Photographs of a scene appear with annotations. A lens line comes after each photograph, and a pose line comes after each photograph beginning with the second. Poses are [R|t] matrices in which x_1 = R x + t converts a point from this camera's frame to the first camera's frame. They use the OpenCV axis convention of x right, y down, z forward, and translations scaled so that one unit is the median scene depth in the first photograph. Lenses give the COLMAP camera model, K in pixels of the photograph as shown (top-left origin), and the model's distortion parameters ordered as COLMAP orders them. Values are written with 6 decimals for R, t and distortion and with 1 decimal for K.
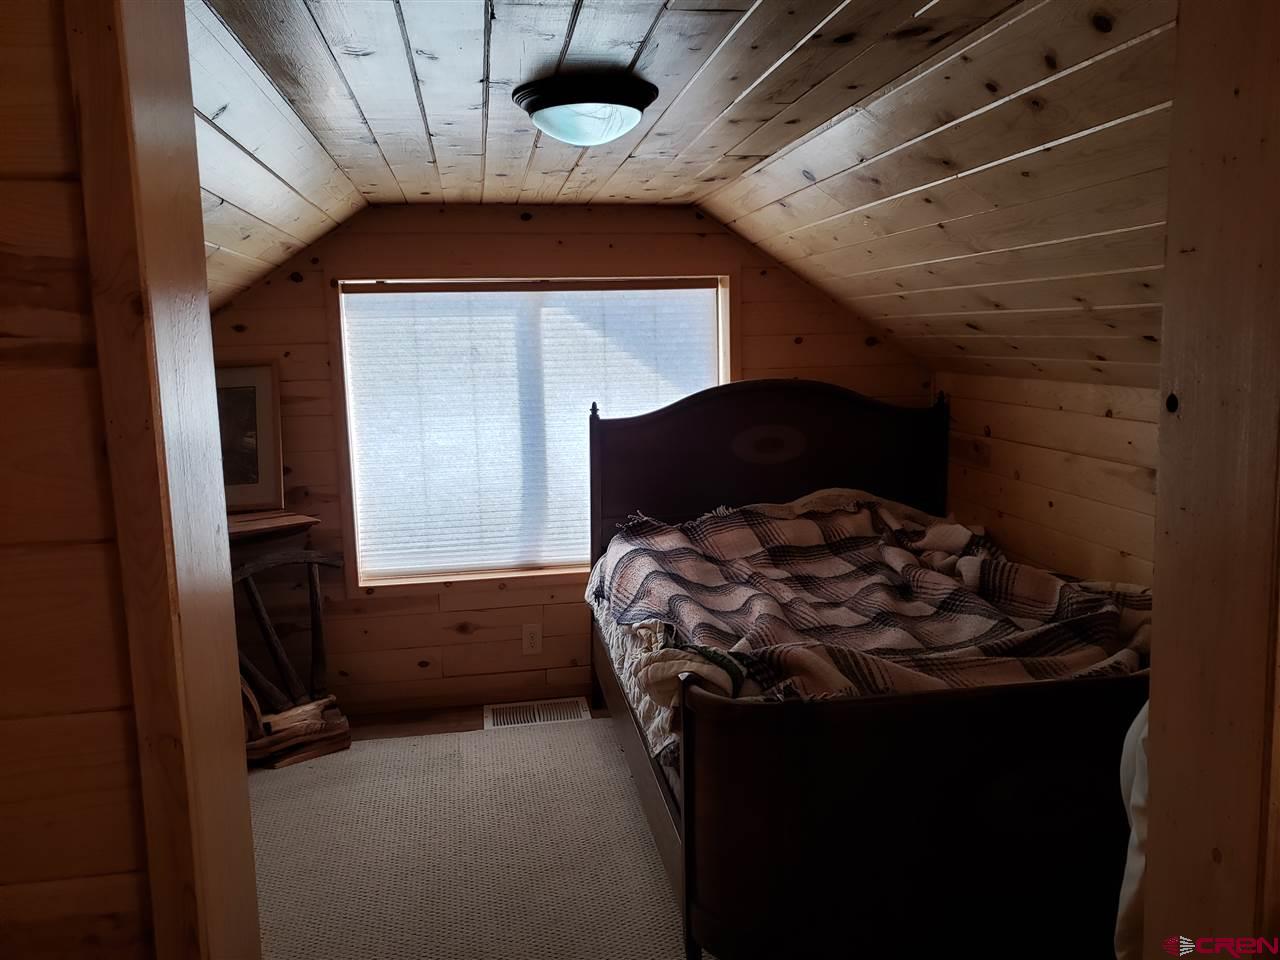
lens RADIAL K [[1032.2, 0, 639.5], [0, 1032.2, 476.5], [0, 0, 1]] dist [0.013810, 0.034291]
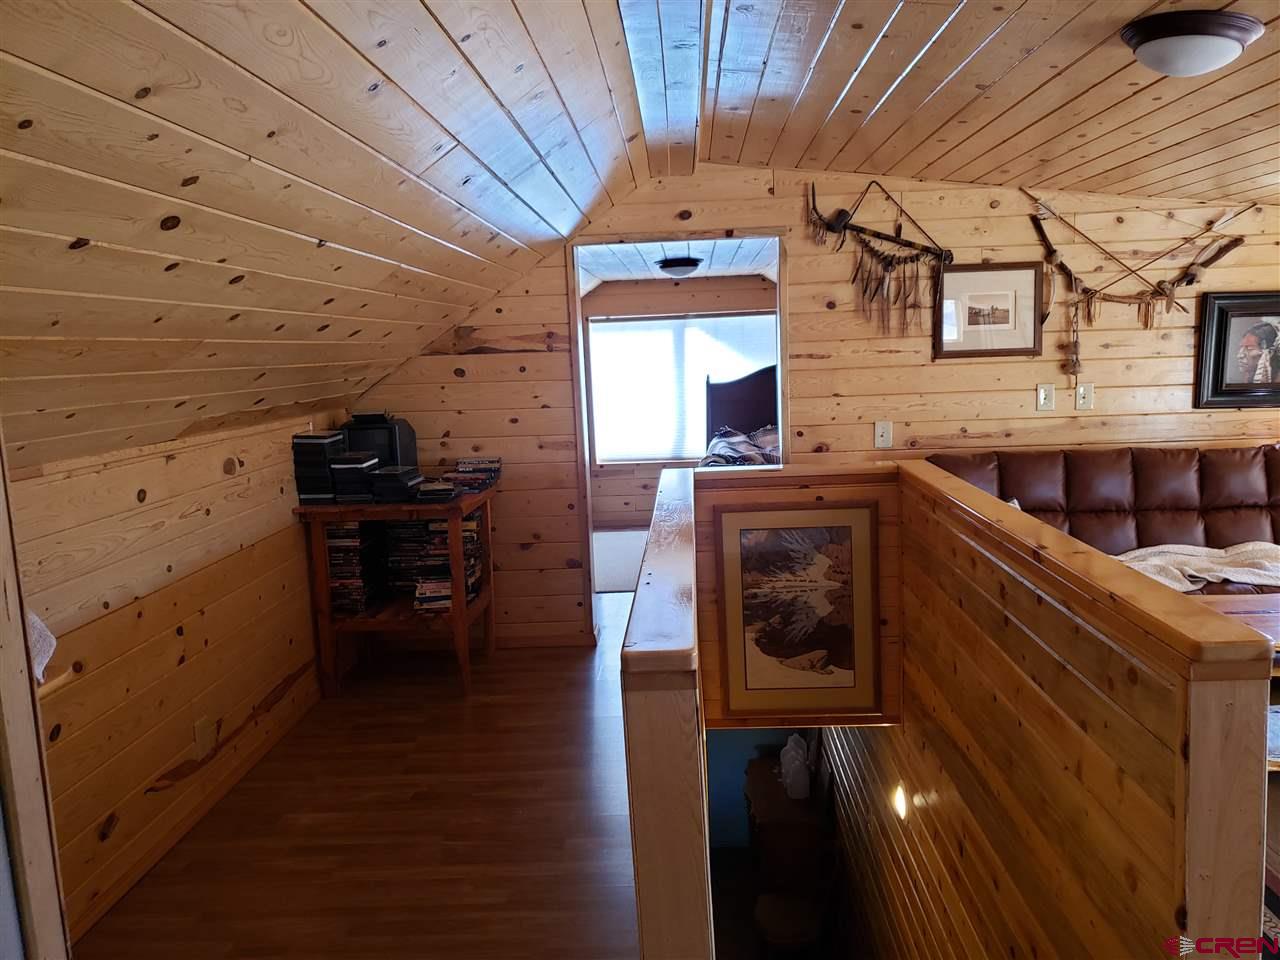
lens RADIAL K [[1032.2, 0, 639.5], [0, 1032.2, 476.5], [0, 0, 1]] dist [0.013810, 0.034291]
pose [[0.978972, 0.011834, -0.203651, 0.251071], [-0.012591, 0.999918, -0.002423, 0.140908], [0.203606, 0.004937, 0.979040, -1.080477]]
